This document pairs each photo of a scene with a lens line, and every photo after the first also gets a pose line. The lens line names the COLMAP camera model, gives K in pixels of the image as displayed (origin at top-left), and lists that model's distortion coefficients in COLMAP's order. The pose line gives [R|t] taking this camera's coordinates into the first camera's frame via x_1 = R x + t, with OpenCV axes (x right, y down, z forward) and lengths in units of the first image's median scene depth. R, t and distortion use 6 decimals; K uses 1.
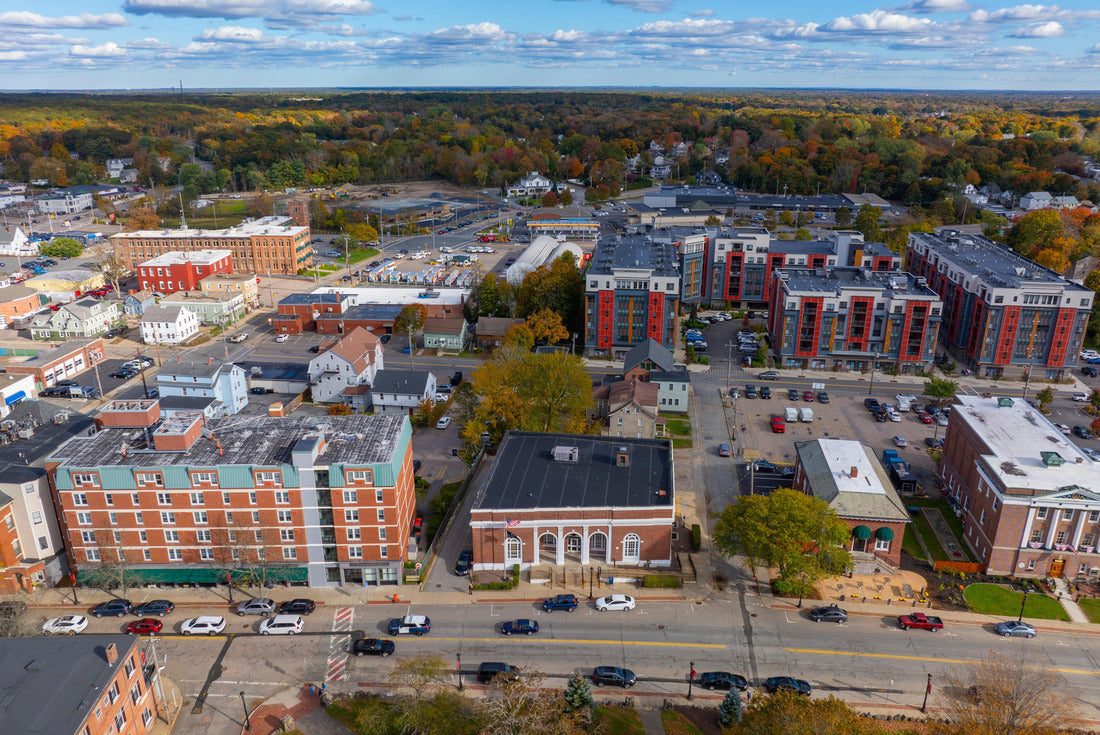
lens RADIAL K [[761.3, 0, 550.0], [0, 761.3, 367.5], [0, 0, 1]] dist [-0.038141, 0.000144]
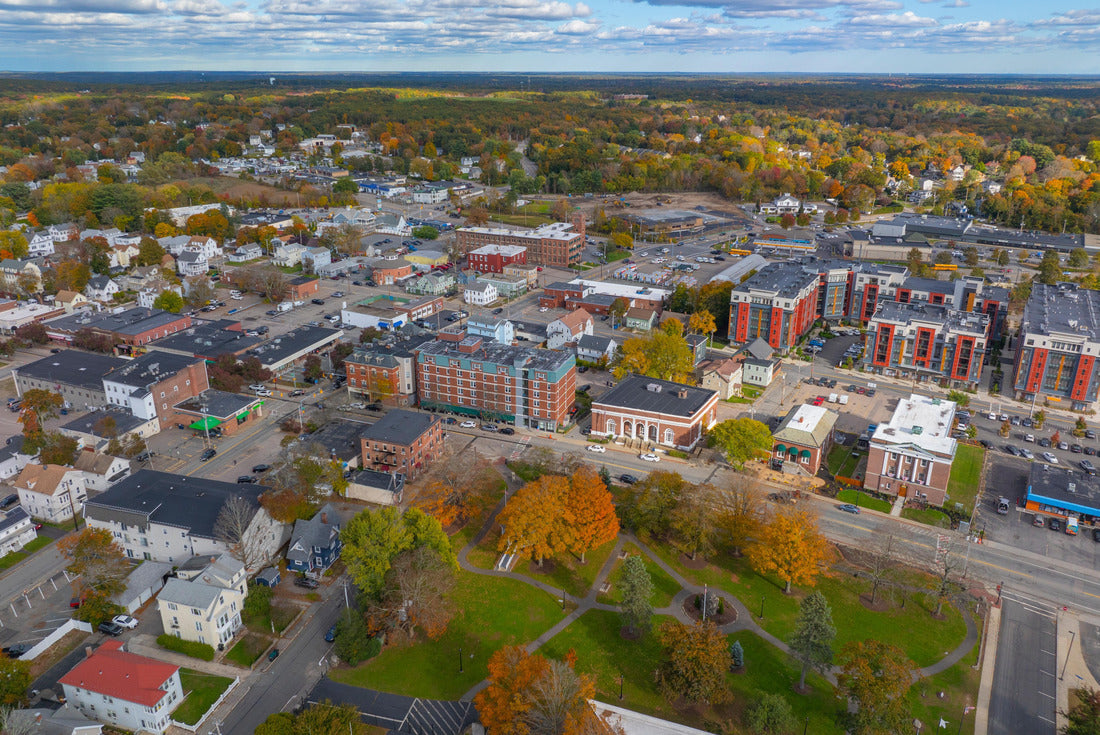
lens RADIAL K [[761.3, 0, 550.0], [0, 761.3, 367.5], [0, 0, 1]] dist [-0.038141, 0.000144]
pose [[0.916760, 0.142754, -0.373059, 0.306685], [-0.136626, 0.989691, 0.042966, 0.012541], [0.375346, 0.011580, 0.926812, -0.531097]]
